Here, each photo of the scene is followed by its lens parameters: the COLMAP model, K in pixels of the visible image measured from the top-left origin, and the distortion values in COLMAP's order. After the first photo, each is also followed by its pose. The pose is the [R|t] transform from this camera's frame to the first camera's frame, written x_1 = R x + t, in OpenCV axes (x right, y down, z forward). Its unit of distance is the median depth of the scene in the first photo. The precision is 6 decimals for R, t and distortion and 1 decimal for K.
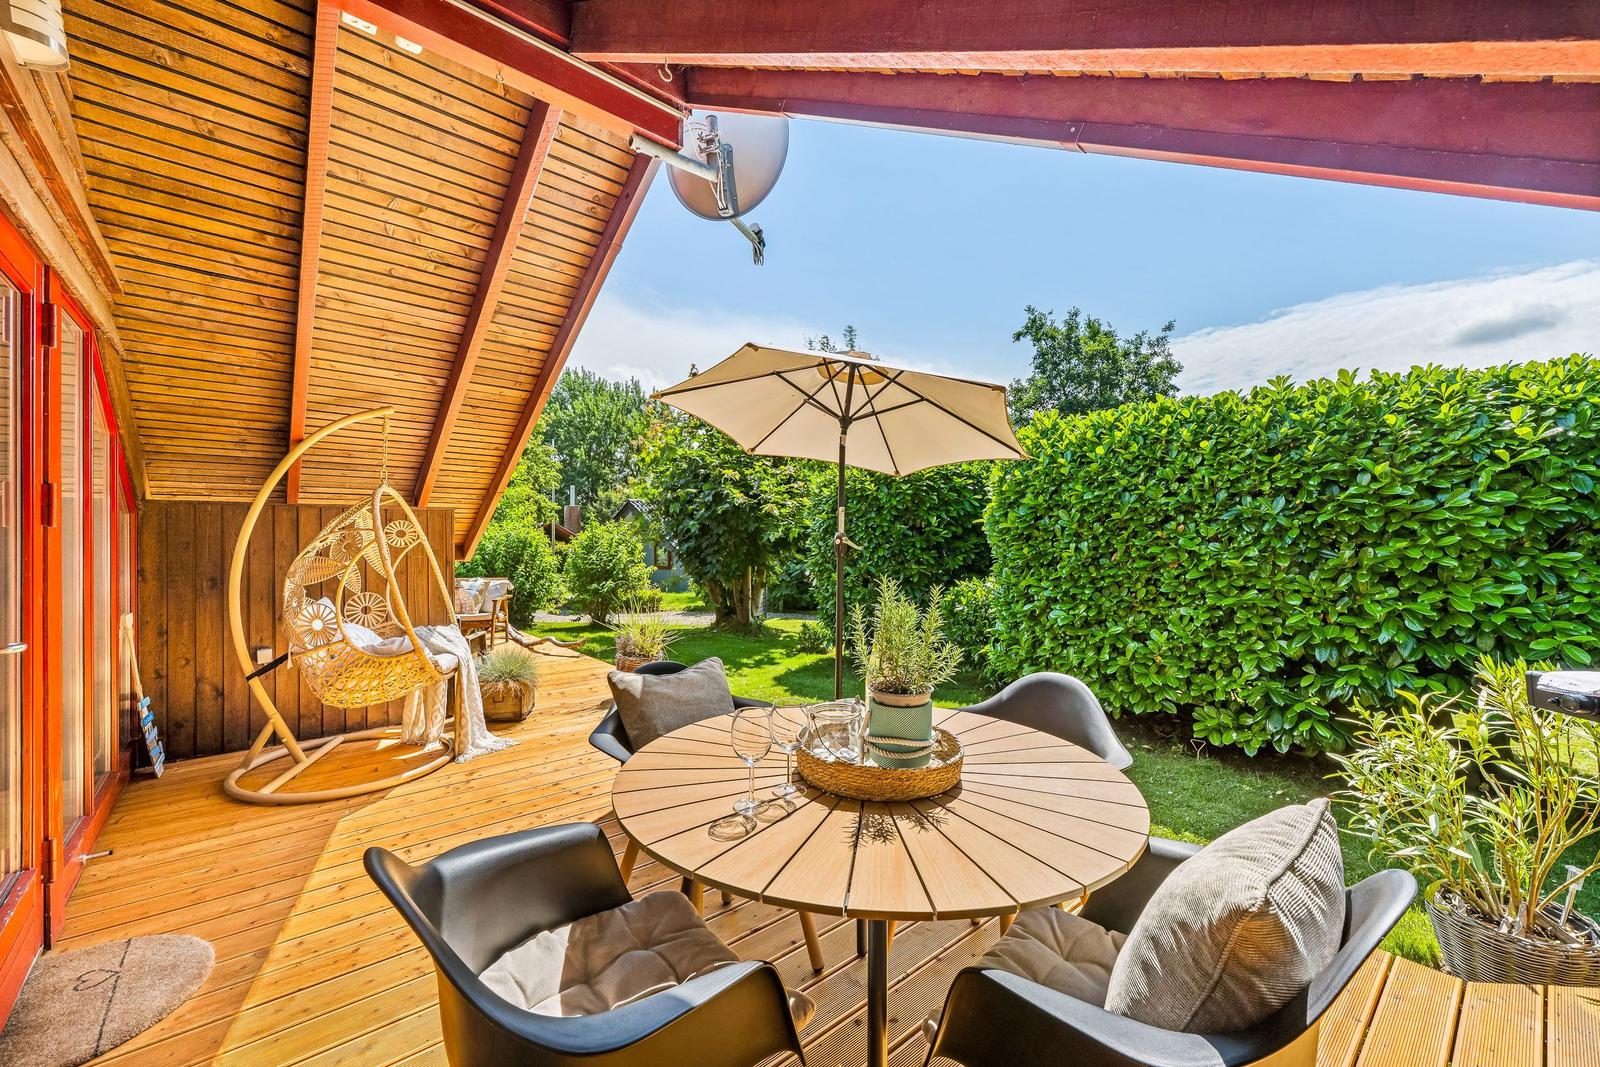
lens RADIAL K [[632.5, 0, 800.0], [0, 632.5, 533.5], [0, 0, 1]] dist [0.000409, 0.000025]
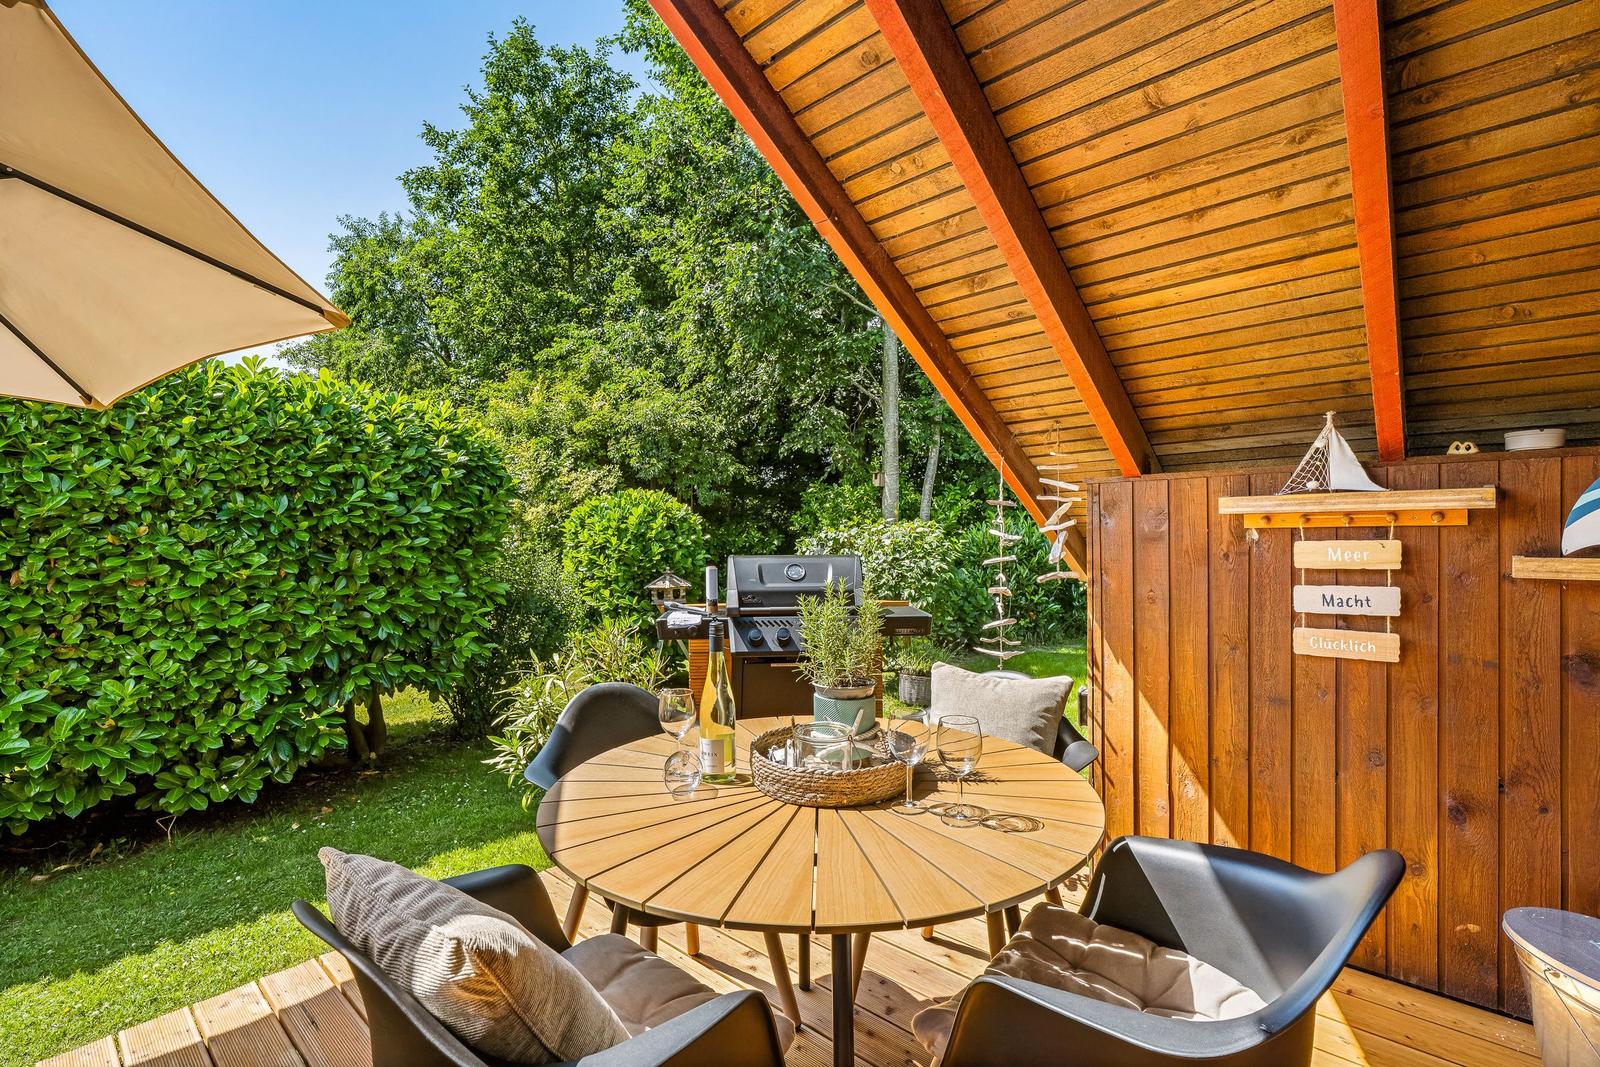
lens RADIAL K [[717.3, 0, 799.2], [0, 717.3, 544.8], [0, 0, 1]] dist [-0.002194, -0.000269]
pose [[-0.114100, -0.015454, 0.993349, -0.316985], [0.011759, 0.999788, 0.016904, 0.002491], [-0.993400, 0.013609, -0.113894, 0.393298]]
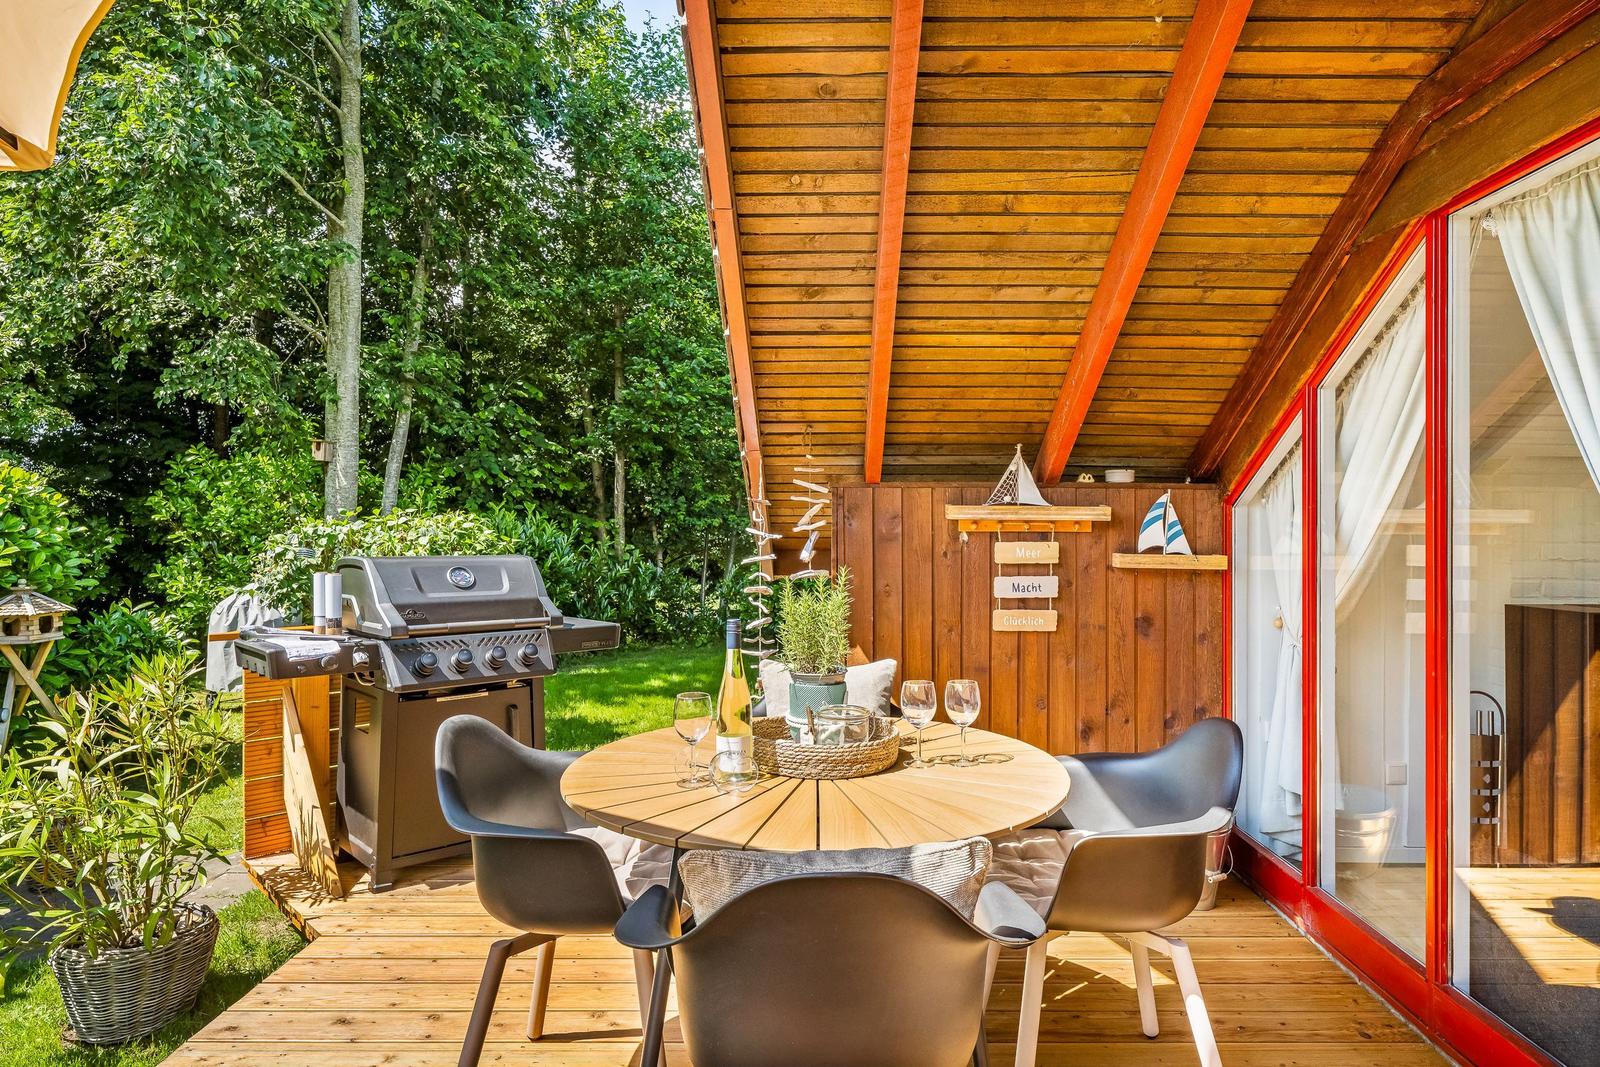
lens RADIAL K [[967.7, 0, 800.0], [0, 967.7, 533.5], [0, 0, 1]] dist [0.000050, 0.001086]
pose [[-0.759417, -0.008396, 0.650550, -0.290111], [-0.007586, 0.999963, 0.004049, 0.002594], [-0.650560, -0.001860, -0.759453, 0.738487]]
